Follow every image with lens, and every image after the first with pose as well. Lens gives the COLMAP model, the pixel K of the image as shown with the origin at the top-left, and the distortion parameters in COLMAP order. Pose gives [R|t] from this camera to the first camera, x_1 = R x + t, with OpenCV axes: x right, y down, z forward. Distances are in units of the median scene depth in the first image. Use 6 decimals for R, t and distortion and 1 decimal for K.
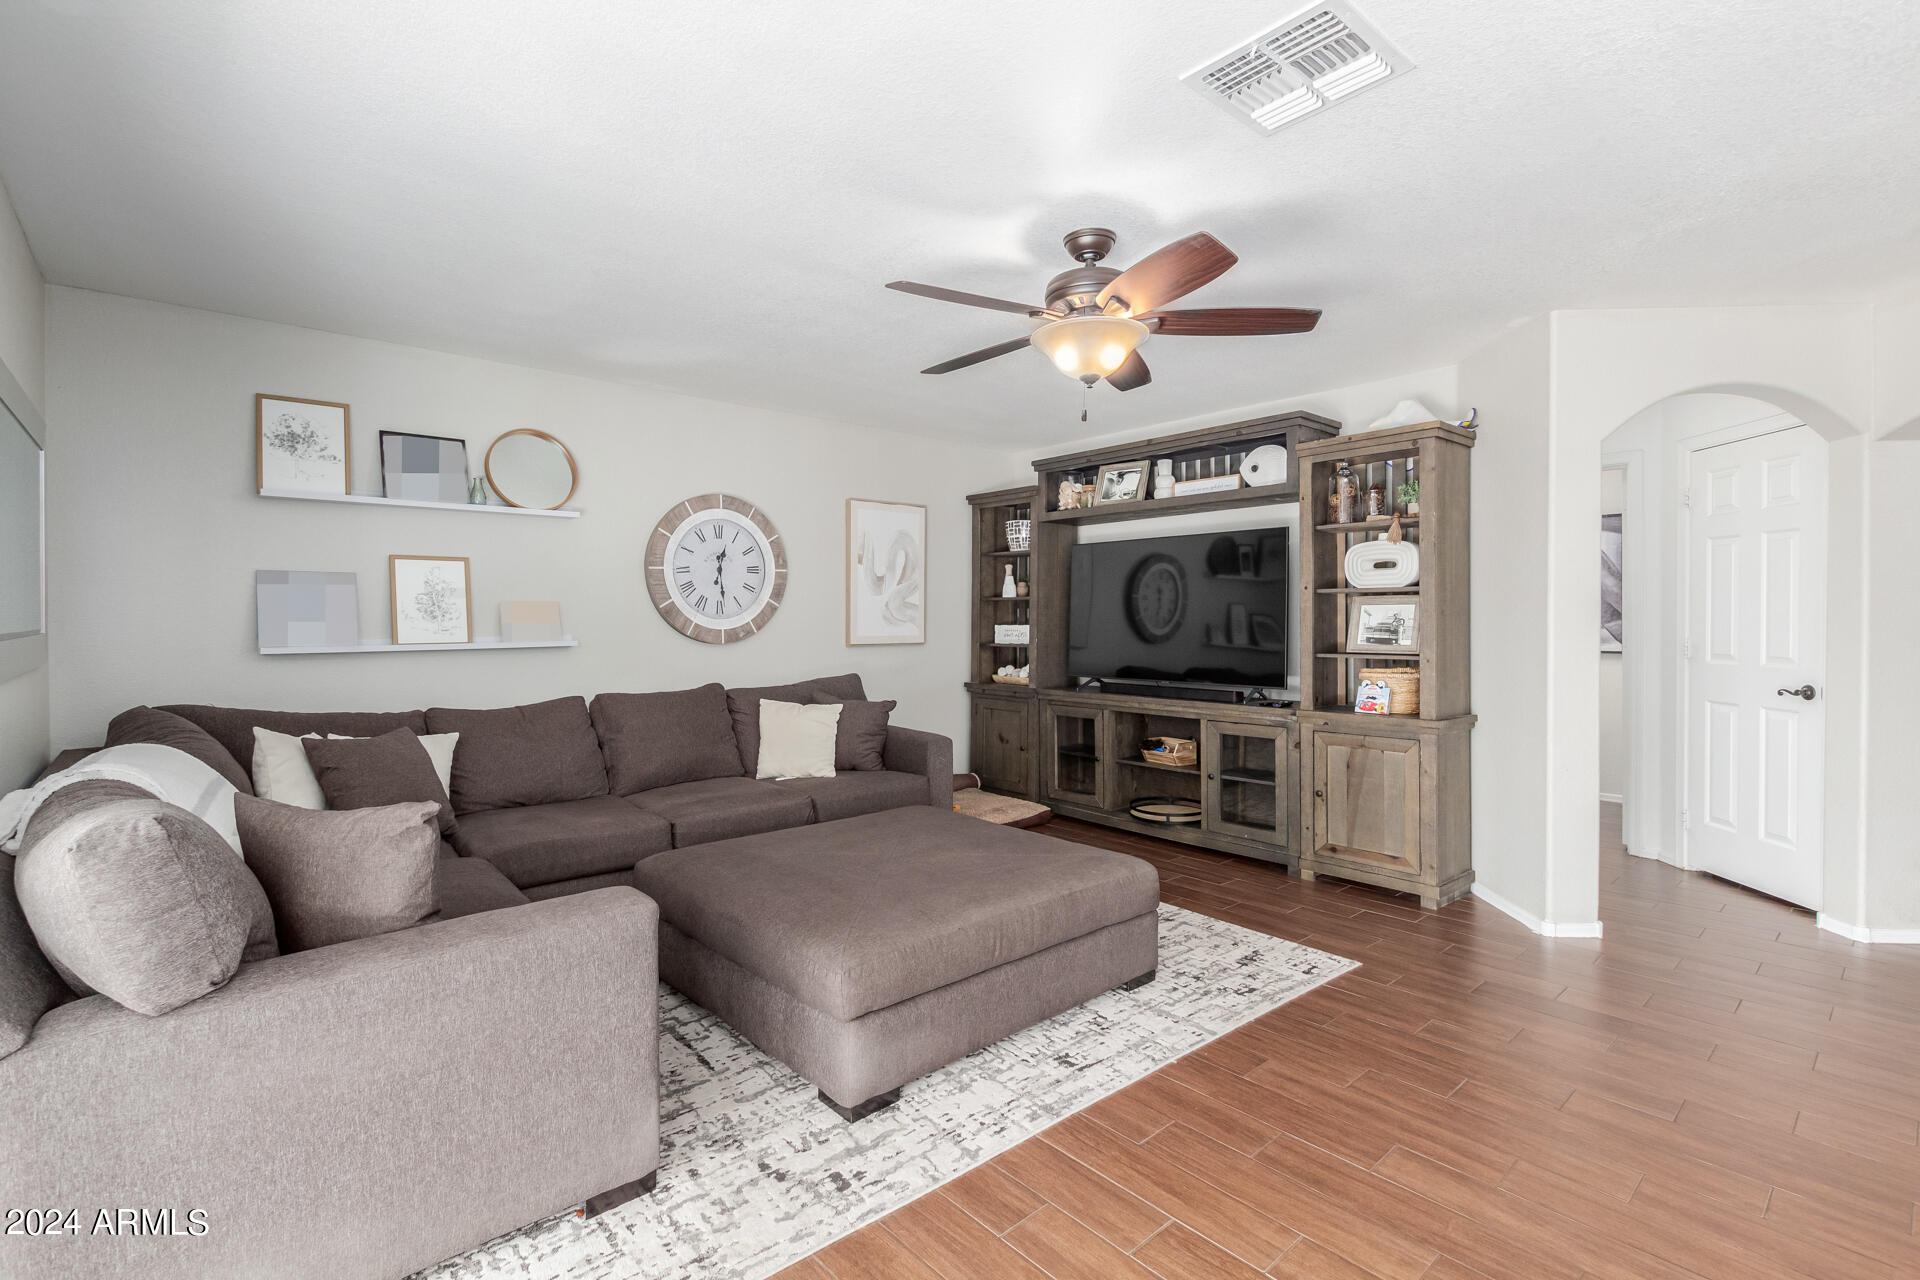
lens RADIAL K [[882.2, 0, 941.8], [0, 882.2, 626.7], [0, 0, 1]] dist [0.012102, -0.004130]
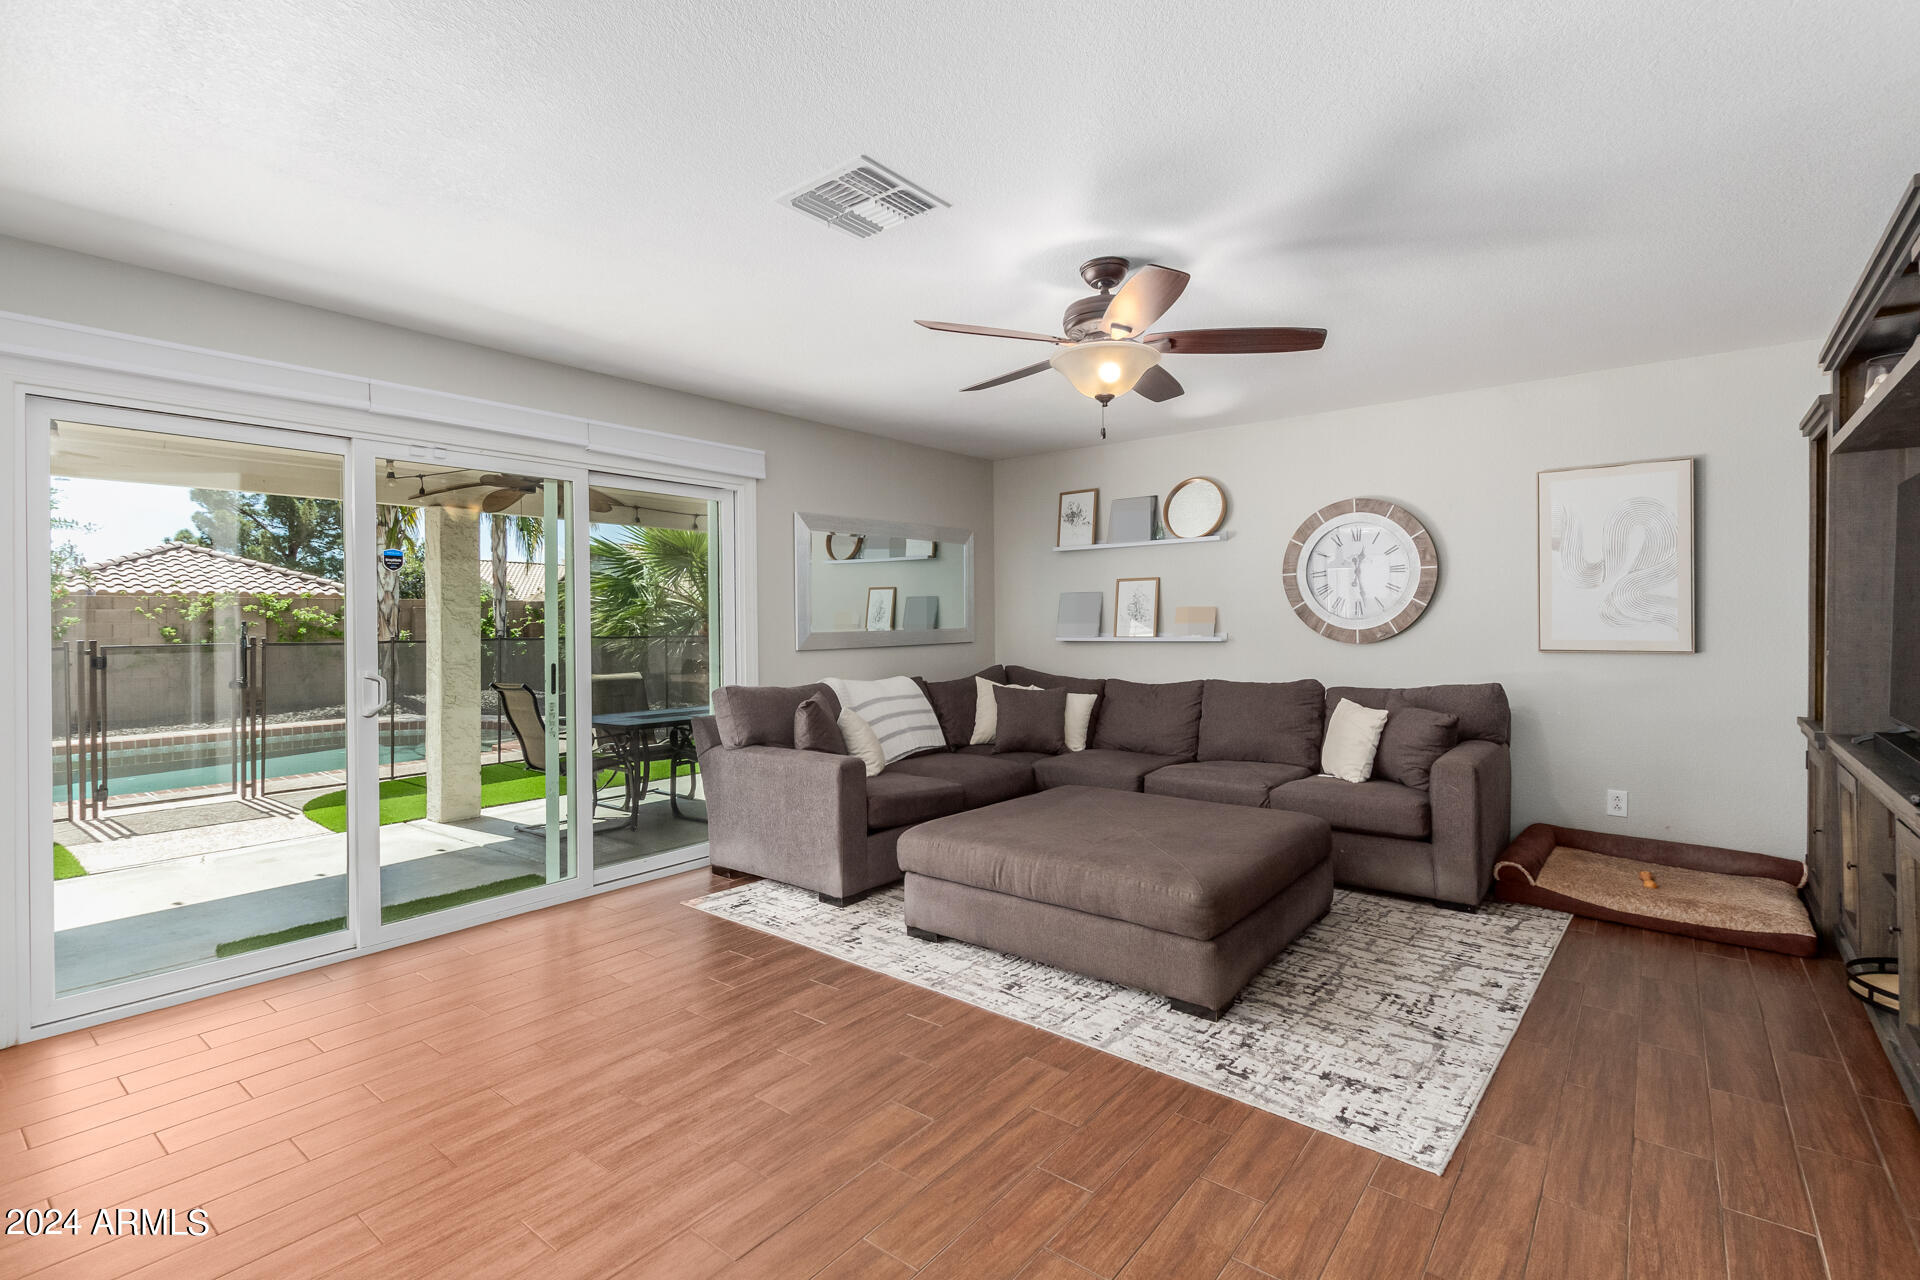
lens RADIAL K [[882.2, 0, 970.8], [0, 882.2, 626.5], [0, 0, 1]] dist [0.012102, -0.004130]
pose [[0.184722, 0.007780, -0.982760, 0.840144], [-0.002244, 0.999969, 0.007494, -0.008766], [0.982788, 0.000821, 0.184734, 0.456072]]
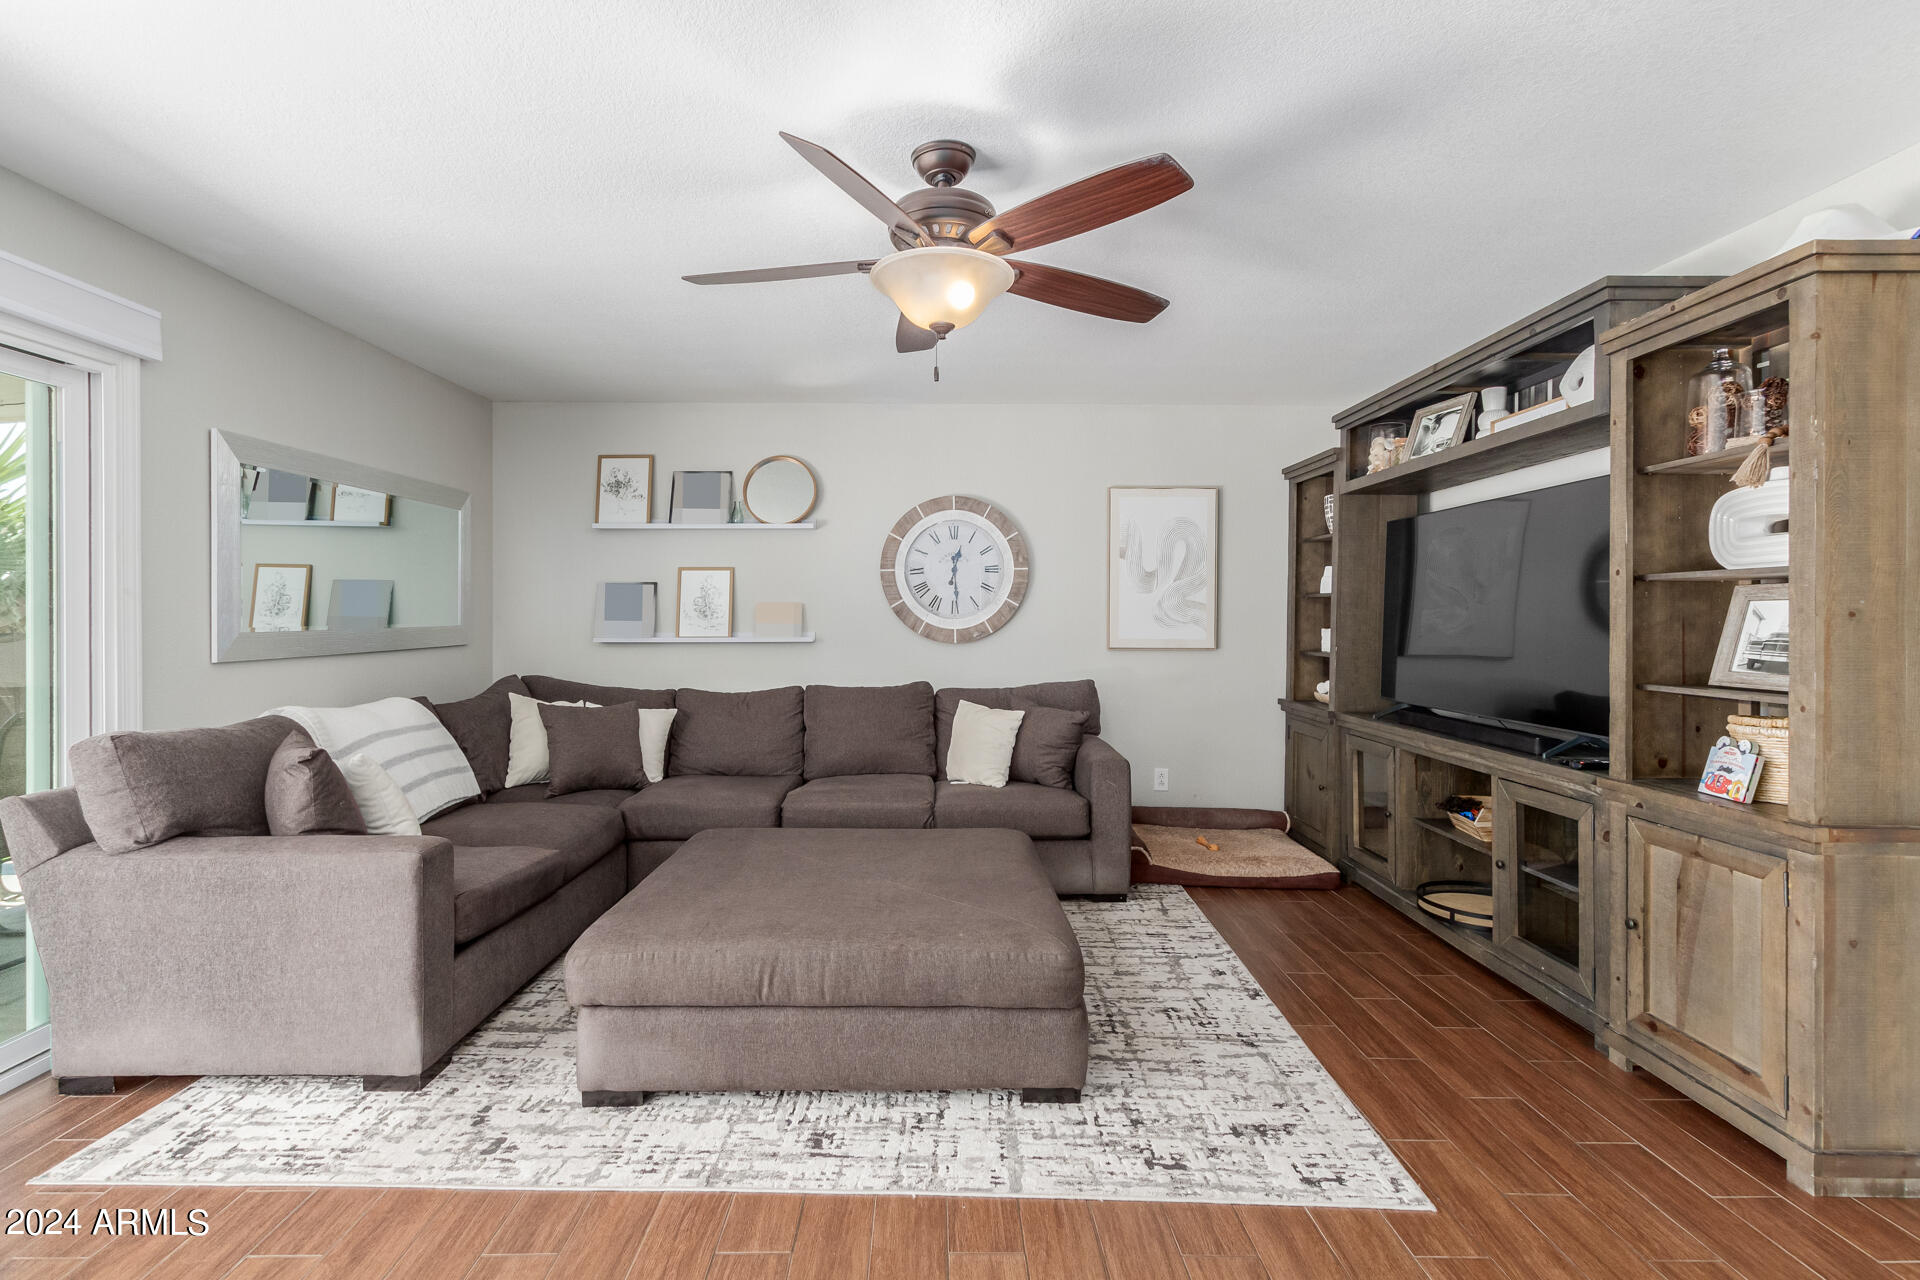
lens RADIAL K [[882.2, 0, 926.4], [0, 882.2, 623.2], [0, 0, 1]] dist [0.012102, -0.004130]
pose [[0.754826, 0.009736, -0.655853, 0.491313], [-0.011529, 0.999932, 0.001575, -0.006323], [0.655824, 0.006372, 0.754887, 0.267144]]
